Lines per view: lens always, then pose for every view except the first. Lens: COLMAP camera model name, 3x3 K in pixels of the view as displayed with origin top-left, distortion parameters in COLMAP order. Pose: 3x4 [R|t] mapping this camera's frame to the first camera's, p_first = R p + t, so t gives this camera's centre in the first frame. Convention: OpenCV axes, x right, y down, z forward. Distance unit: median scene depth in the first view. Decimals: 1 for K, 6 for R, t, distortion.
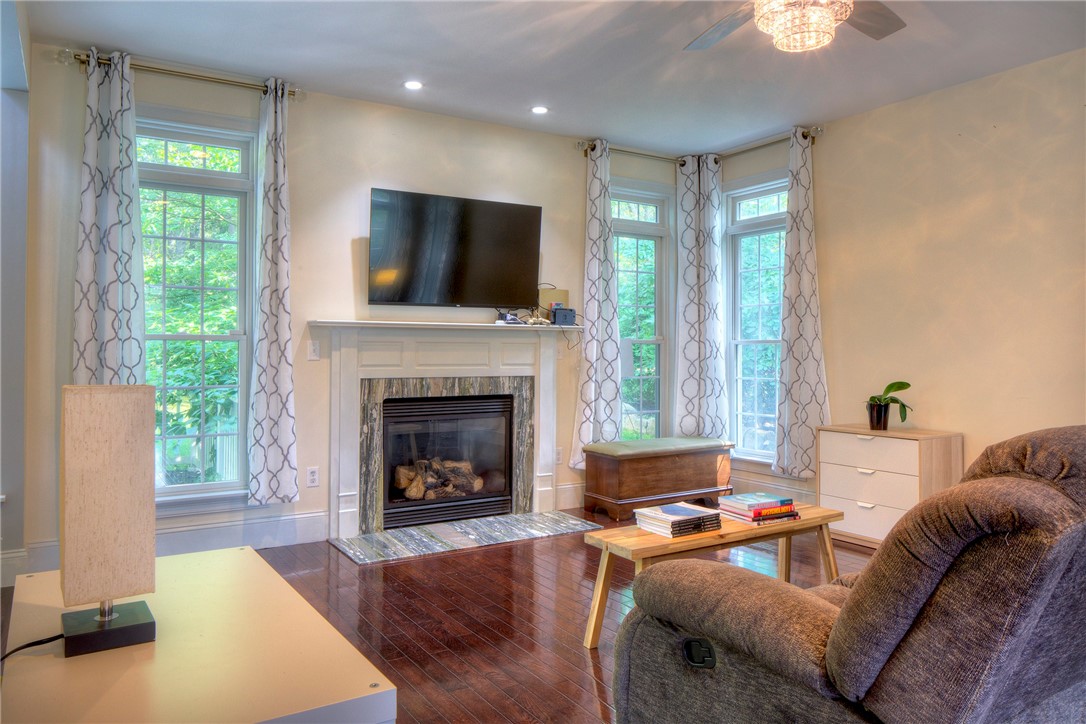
lens RADIAL K [[790.0, 0, 544.0], [0, 790.0, 338.1], [0, 0, 1]] dist [-0.001301, -0.000885]
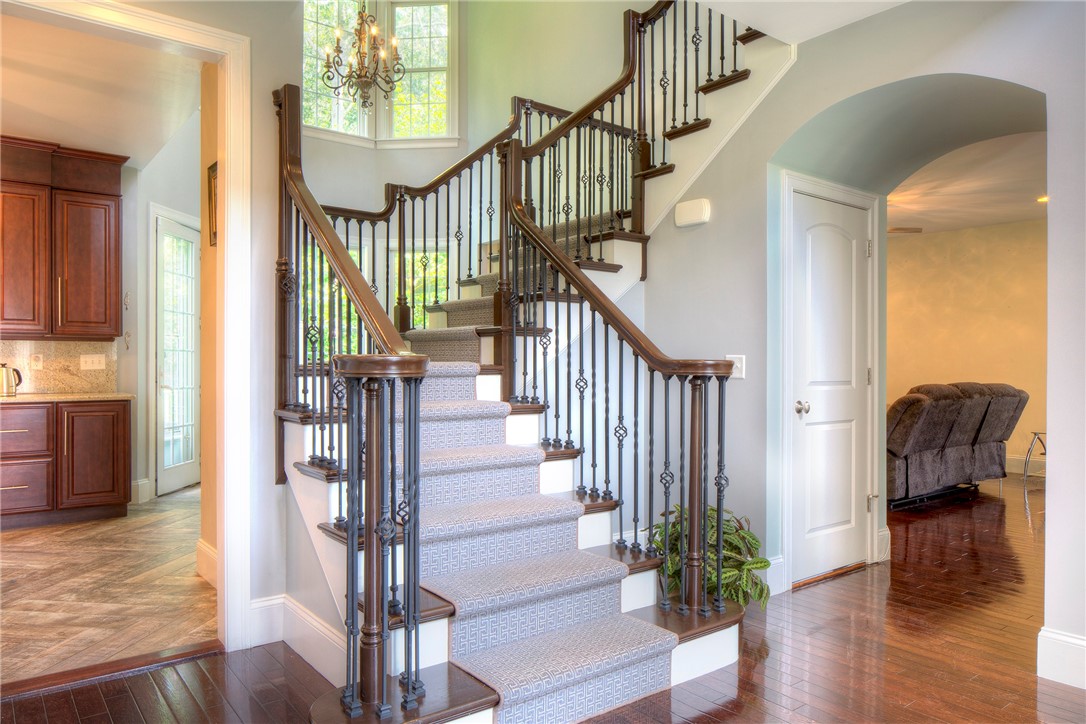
lens RADIAL K [[749.2, 0, 564.3], [0, 749.2, 363.7], [0, 0, 1]] dist [-0.002322, -0.001429]
pose [[0.993615, 0.006853, 0.112613, -0.608539], [-0.008719, 0.999833, 0.016088, -0.016111], [-0.112484, -0.016968, 0.993509, -0.973101]]
